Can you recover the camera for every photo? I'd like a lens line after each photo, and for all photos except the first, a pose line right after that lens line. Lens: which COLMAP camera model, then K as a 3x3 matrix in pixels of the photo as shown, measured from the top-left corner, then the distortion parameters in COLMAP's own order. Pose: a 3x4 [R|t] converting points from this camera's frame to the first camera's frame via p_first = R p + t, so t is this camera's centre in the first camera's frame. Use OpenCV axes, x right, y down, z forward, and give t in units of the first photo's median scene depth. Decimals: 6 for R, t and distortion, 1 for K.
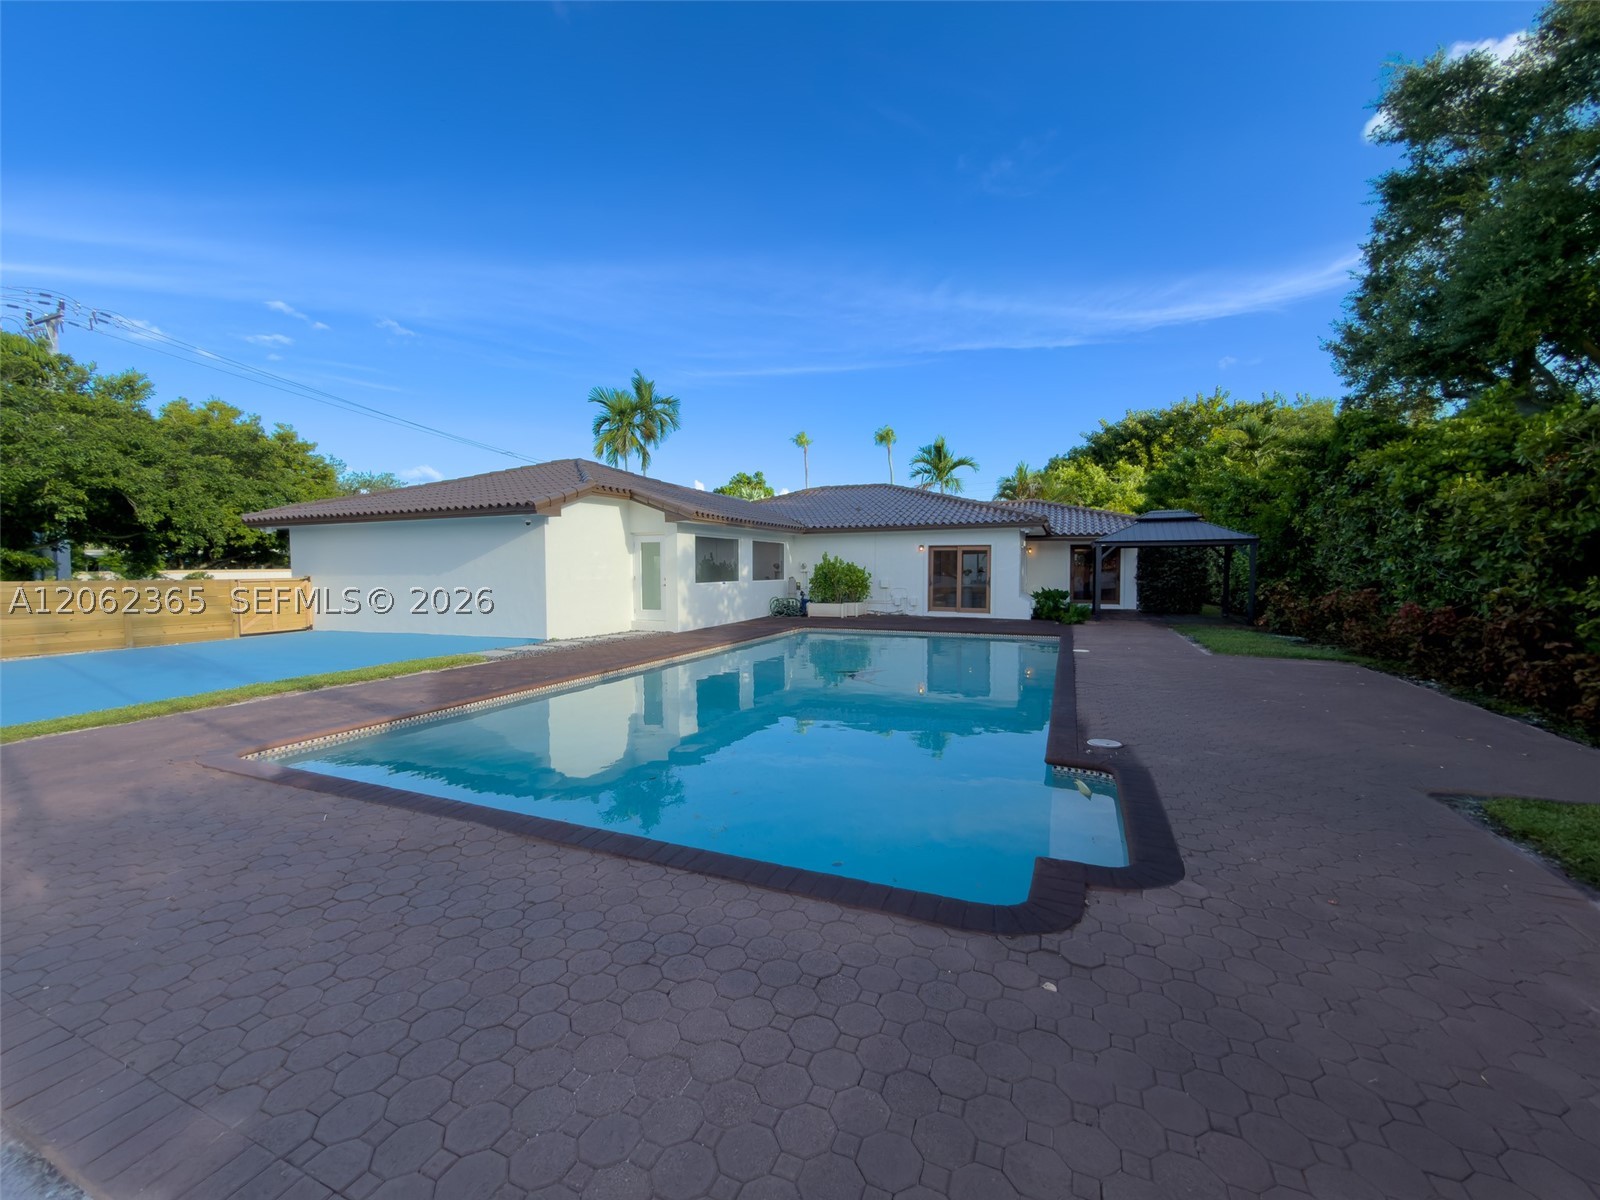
lens RADIAL K [[640.0, 0, 800.0], [0, 640.0, 600.0], [0, 0, 1]] dist [0.000648, 0.000038]
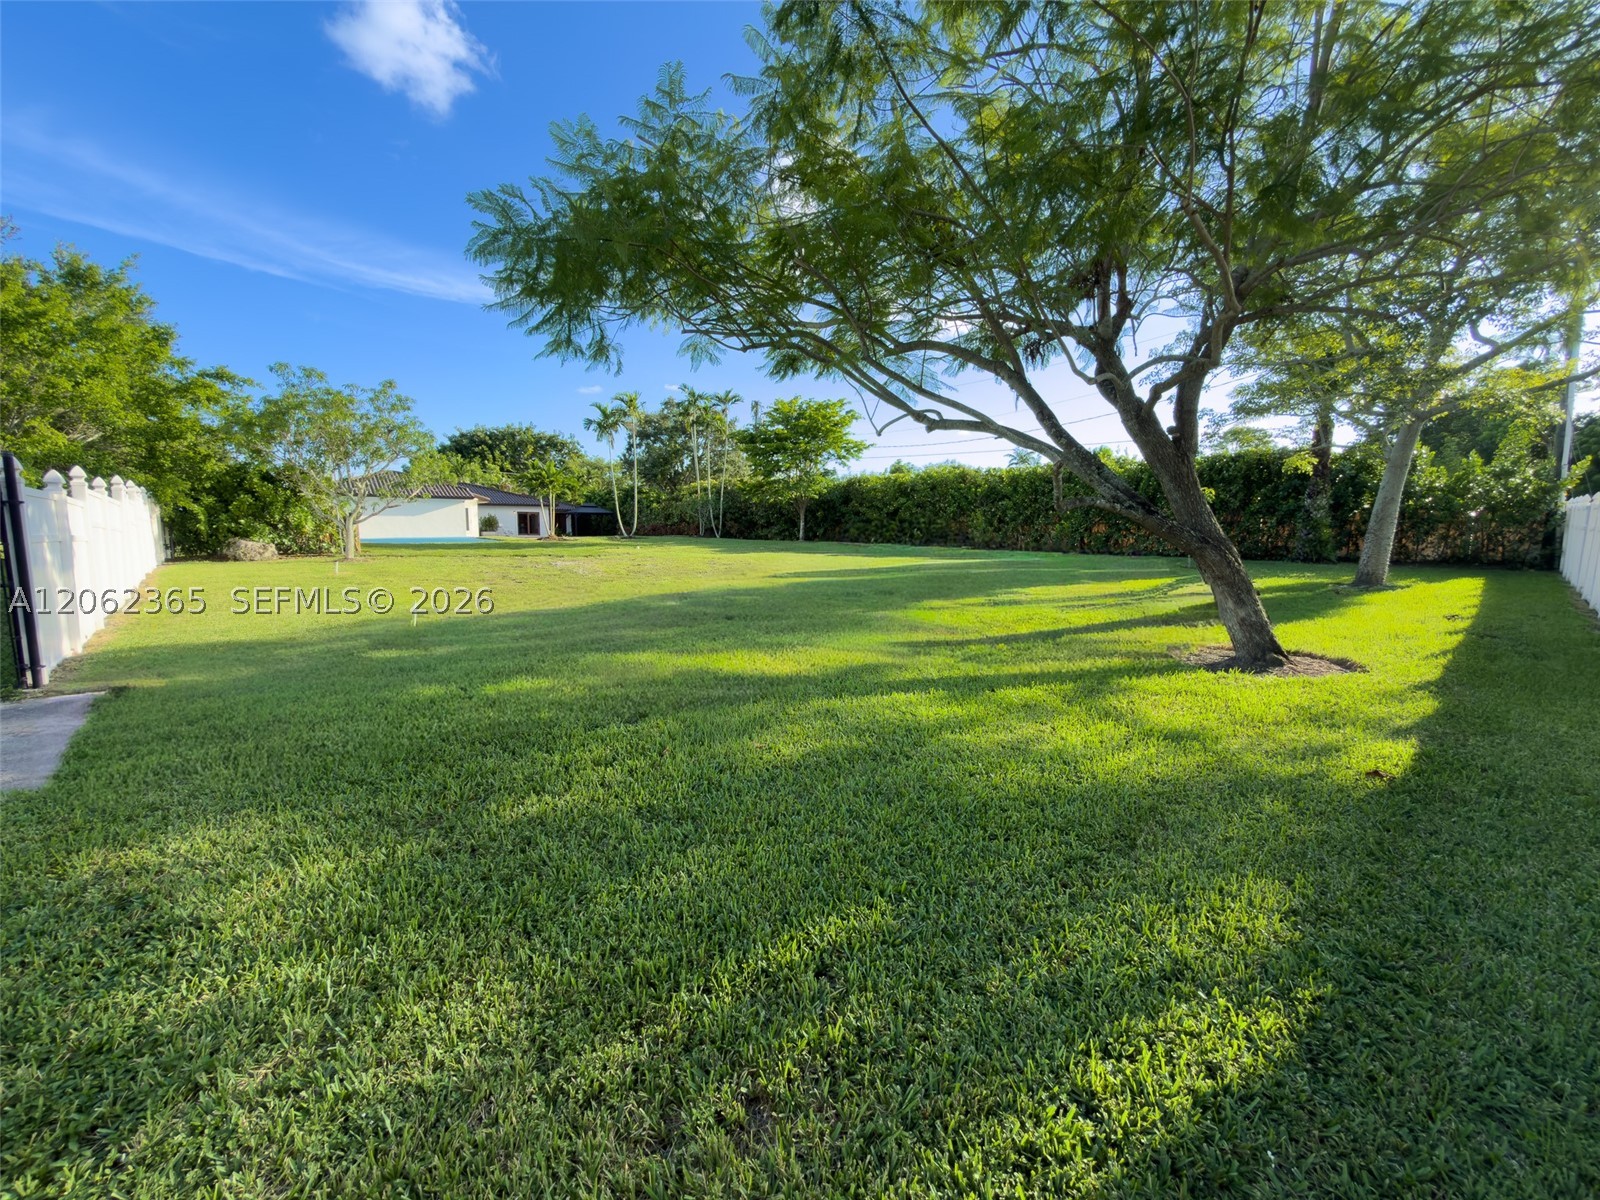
lens RADIAL K [[640.0, 0, 800.0], [0, 640.0, 600.0], [0, 0, 1]] dist [0.000648, 0.000038]
pose [[0.489589, -0.087171, 0.867585, -0.471135], [0.048959, 0.996169, 0.072462, 0.045114], [-0.870578, 0.007000, 0.491981, -0.414497]]
